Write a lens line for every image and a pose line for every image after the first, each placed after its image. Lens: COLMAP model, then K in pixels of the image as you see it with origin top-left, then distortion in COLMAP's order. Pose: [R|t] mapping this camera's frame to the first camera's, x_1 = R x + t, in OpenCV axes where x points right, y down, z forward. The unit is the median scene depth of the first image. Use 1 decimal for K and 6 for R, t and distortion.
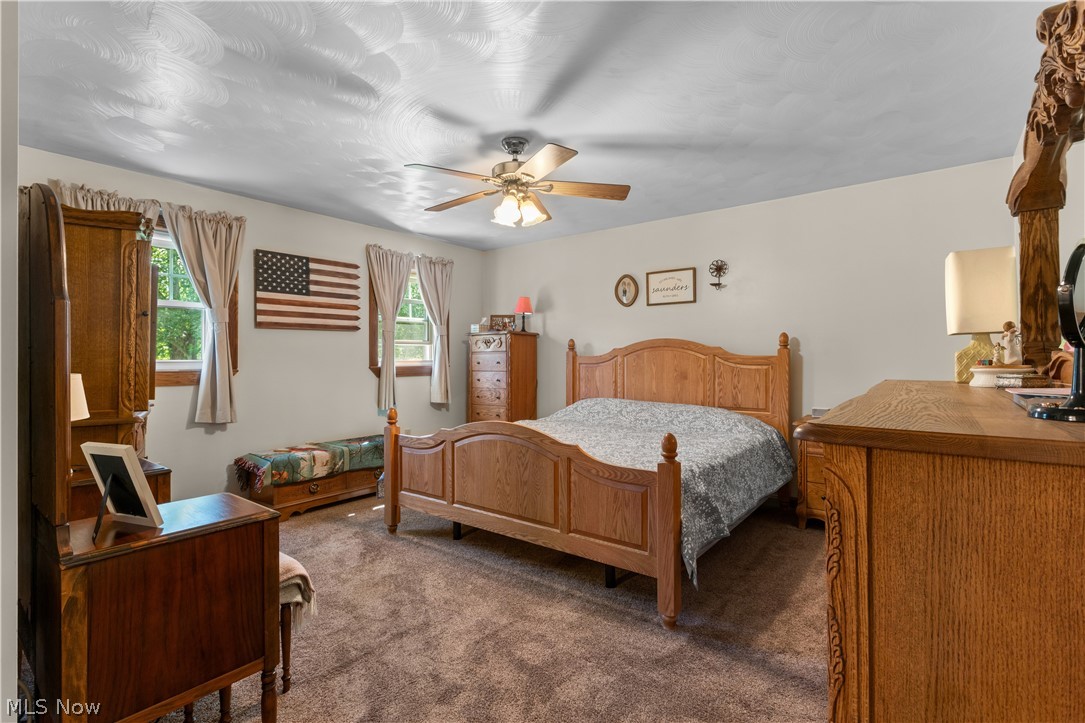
lens RADIAL K [[517.2, 0, 539.5], [0, 517.2, 361.8], [0, 0, 1]] dist [-0.006450, 0.001209]
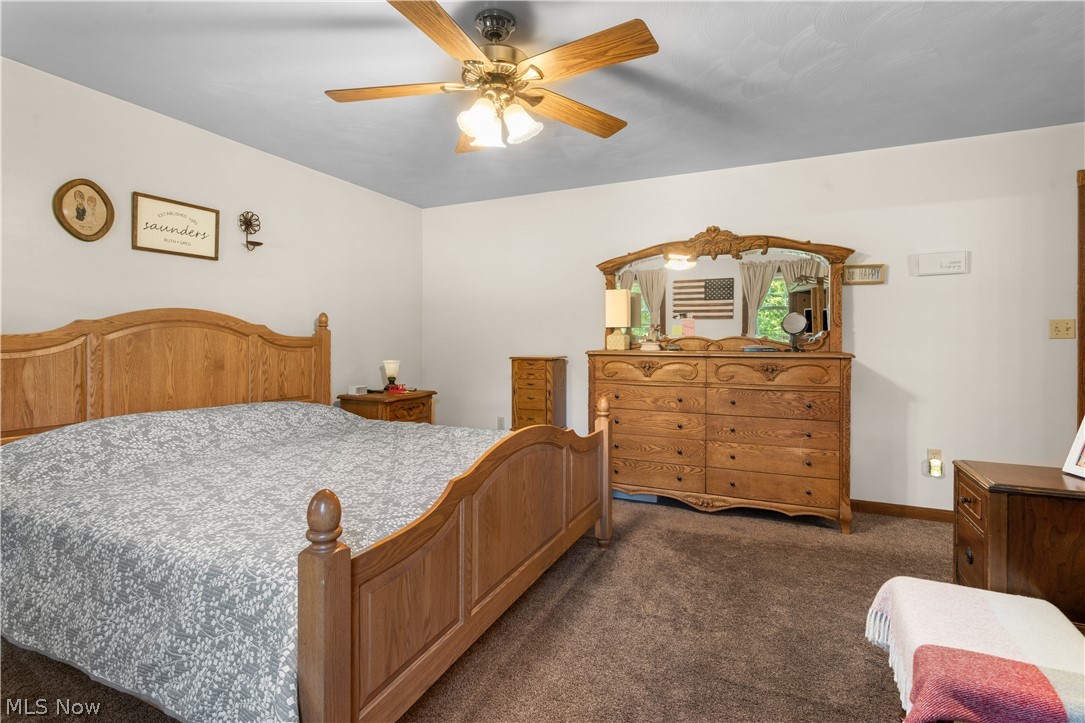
lens RADIAL K [[517.2, 0, 537.0], [0, 517.2, 339.7], [0, 0, 1]] dist [-0.006450, 0.001209]
pose [[-0.218157, 0.007870, 0.975882, -0.502683], [0.020179, 0.999790, -0.003551, 0.004921], [-0.975705, 0.018918, -0.218270, 0.767377]]
